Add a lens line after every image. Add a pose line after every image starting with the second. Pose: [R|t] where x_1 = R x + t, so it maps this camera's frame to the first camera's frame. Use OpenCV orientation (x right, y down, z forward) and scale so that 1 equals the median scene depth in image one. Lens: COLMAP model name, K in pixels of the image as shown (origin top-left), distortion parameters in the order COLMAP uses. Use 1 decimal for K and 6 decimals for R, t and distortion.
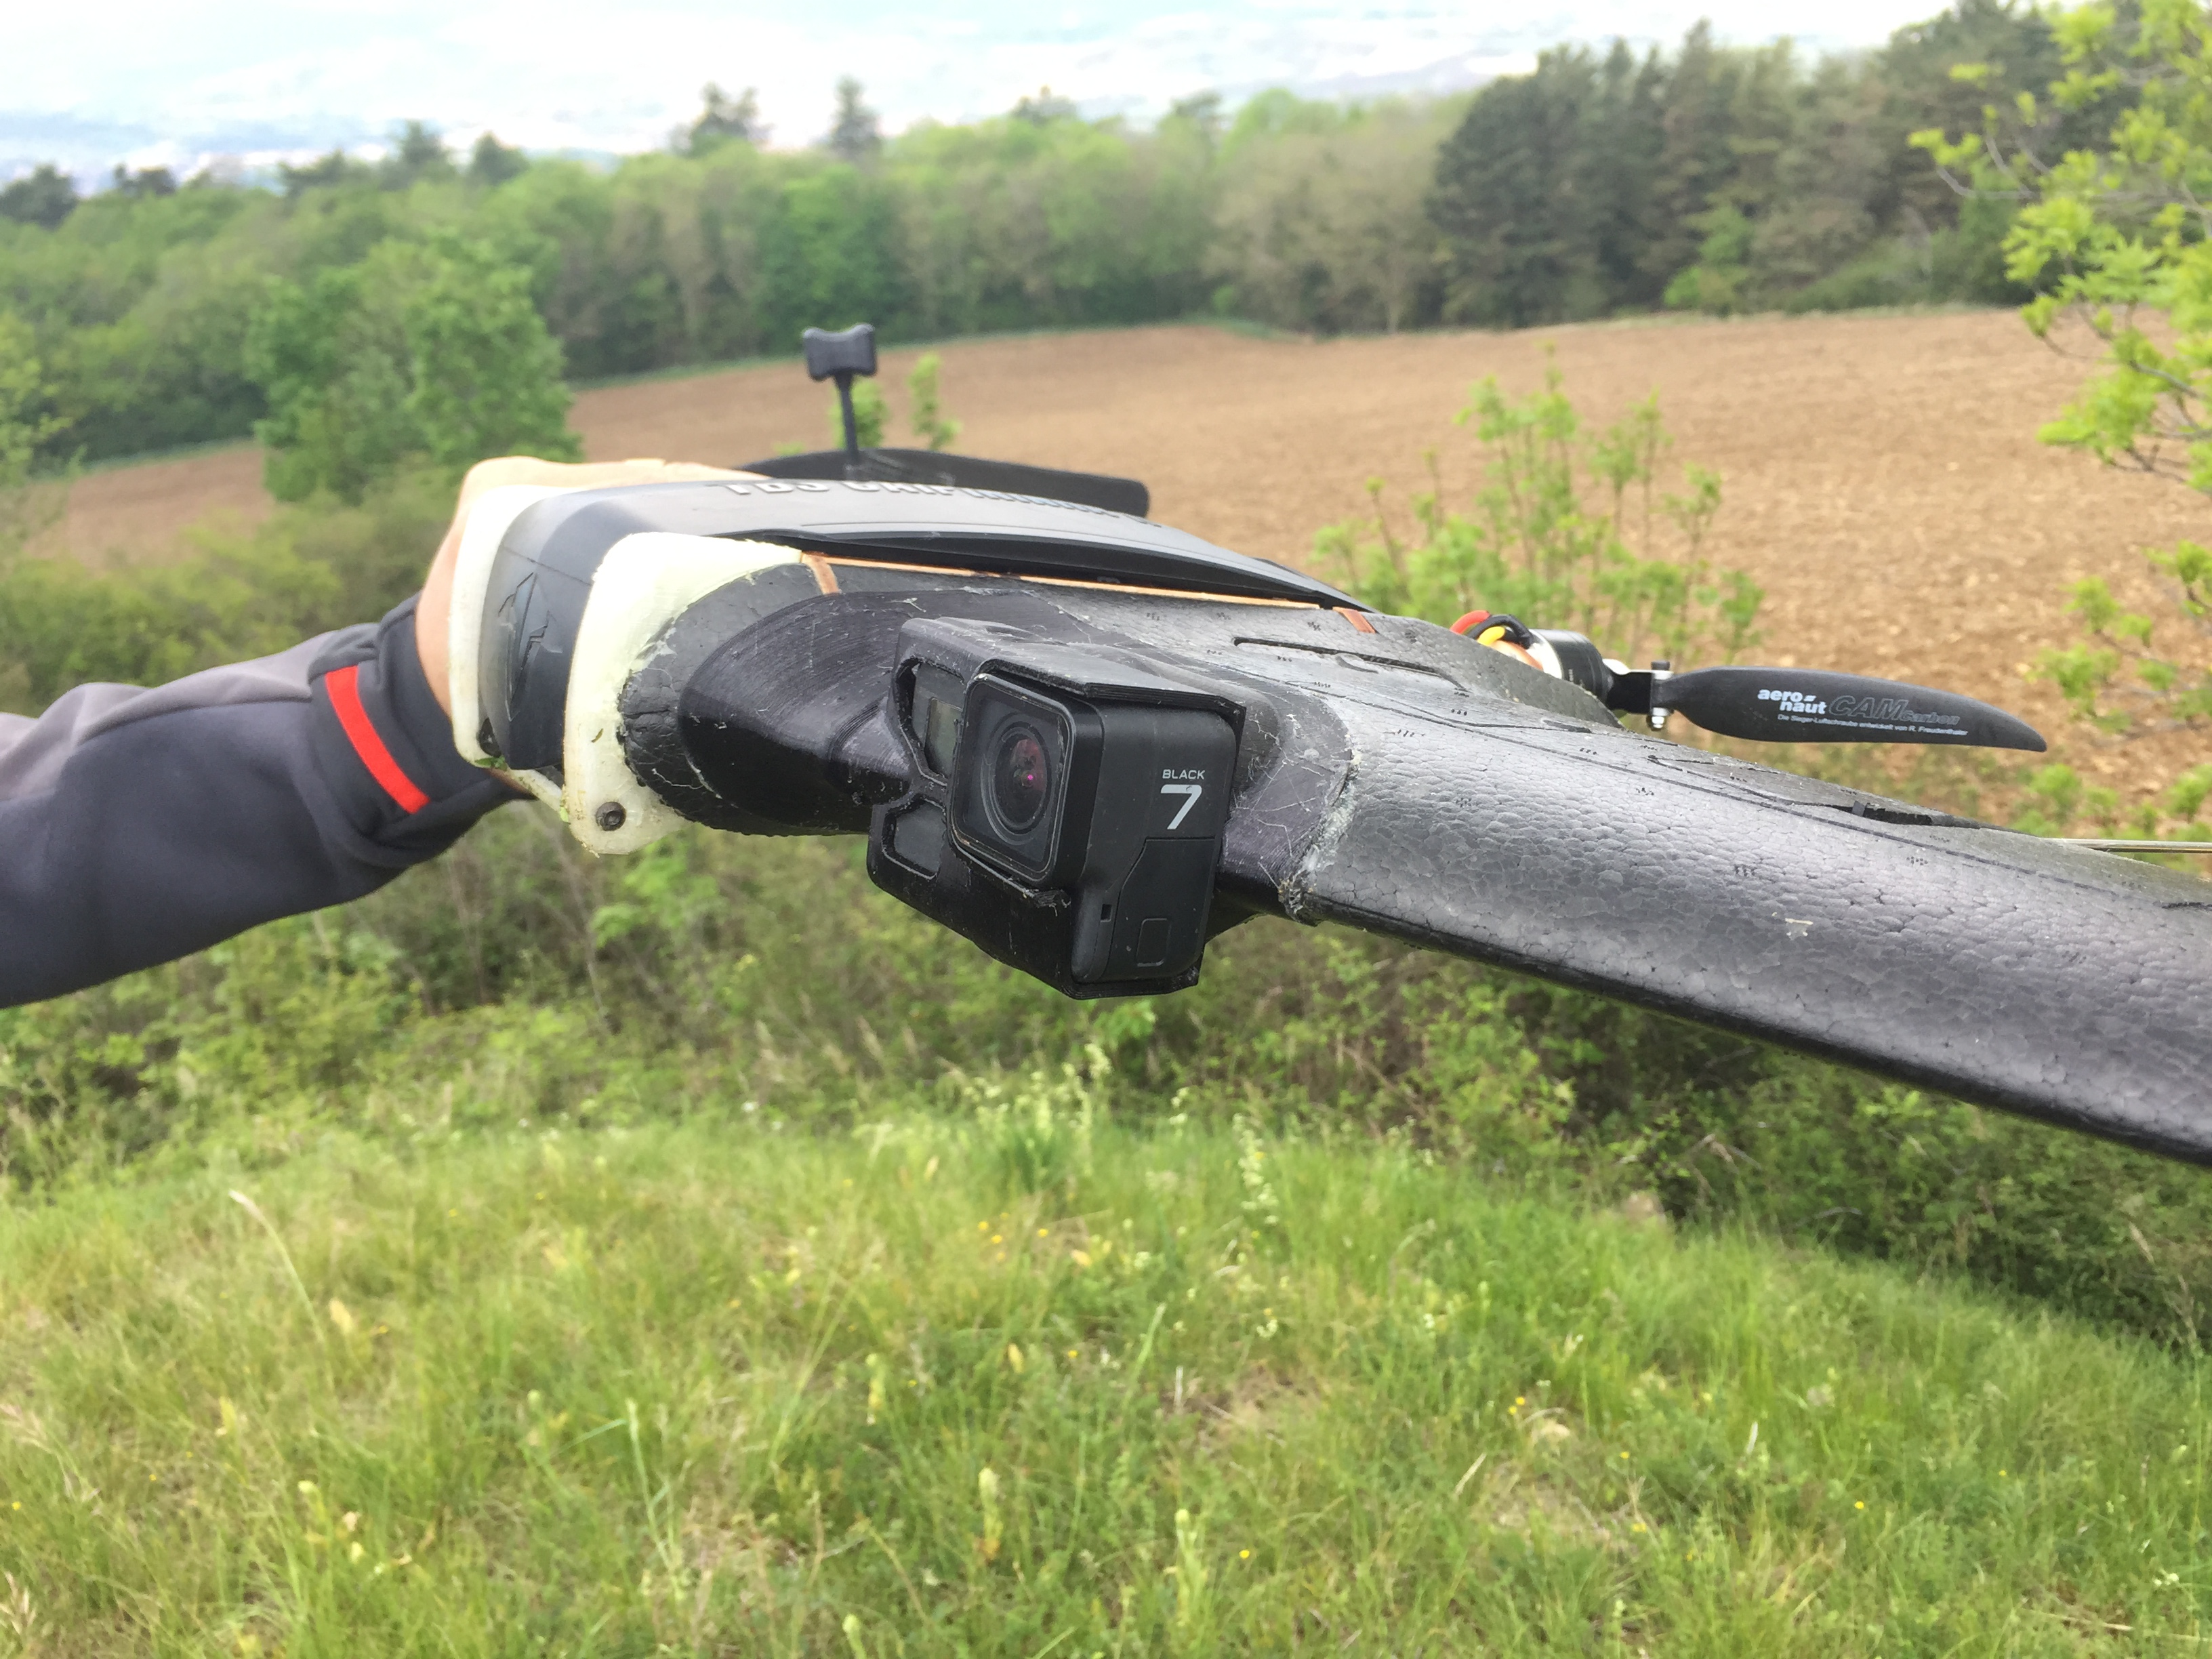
lens RADIAL K [[1906.6, 0, 1138.2], [0, 1906.6, 829.6], [0, 0, 1]] dist [0.066152, -0.112274]
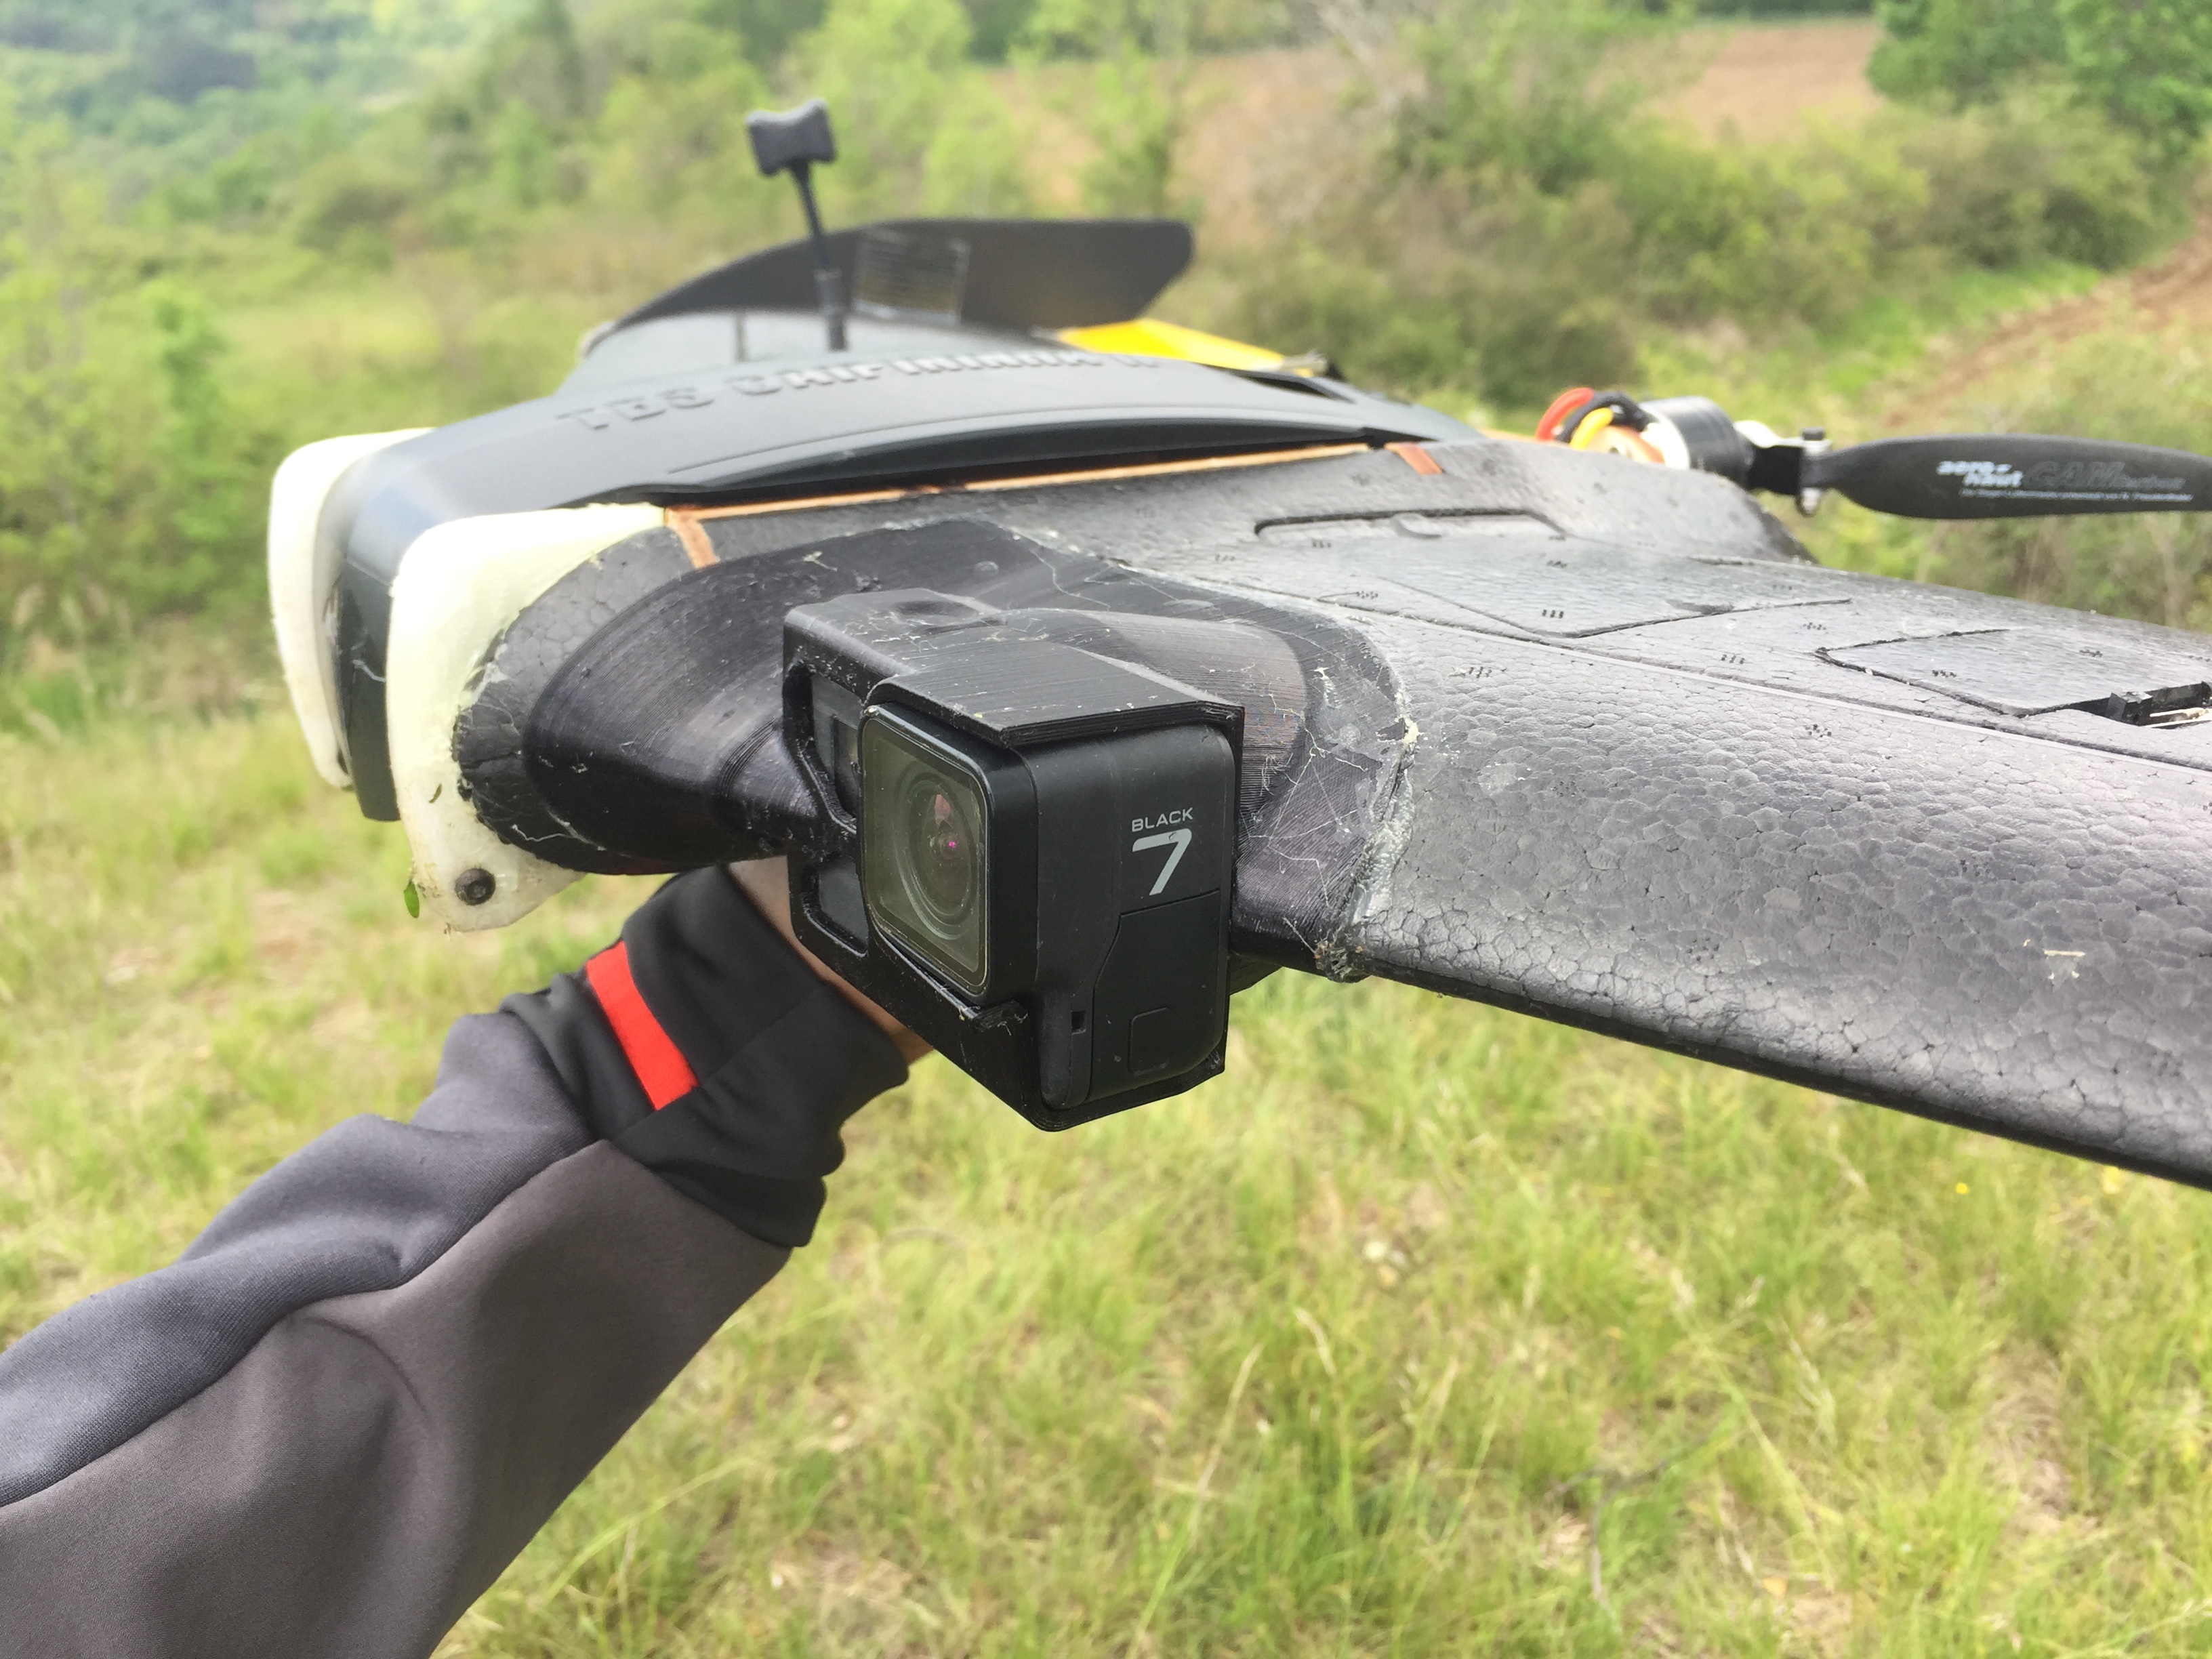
lens RADIAL K [[1843.5, 0, 1144.7], [0, 1843.5, 825.3], [0, 0, 1]] dist [0.008172, -0.079009]
pose [[0.989943, -0.109118, -0.090033, 0.068662], [0.122202, 0.980226, 0.155640, -0.117071], [0.071269, -0.165077, 0.983702, 0.280422]]
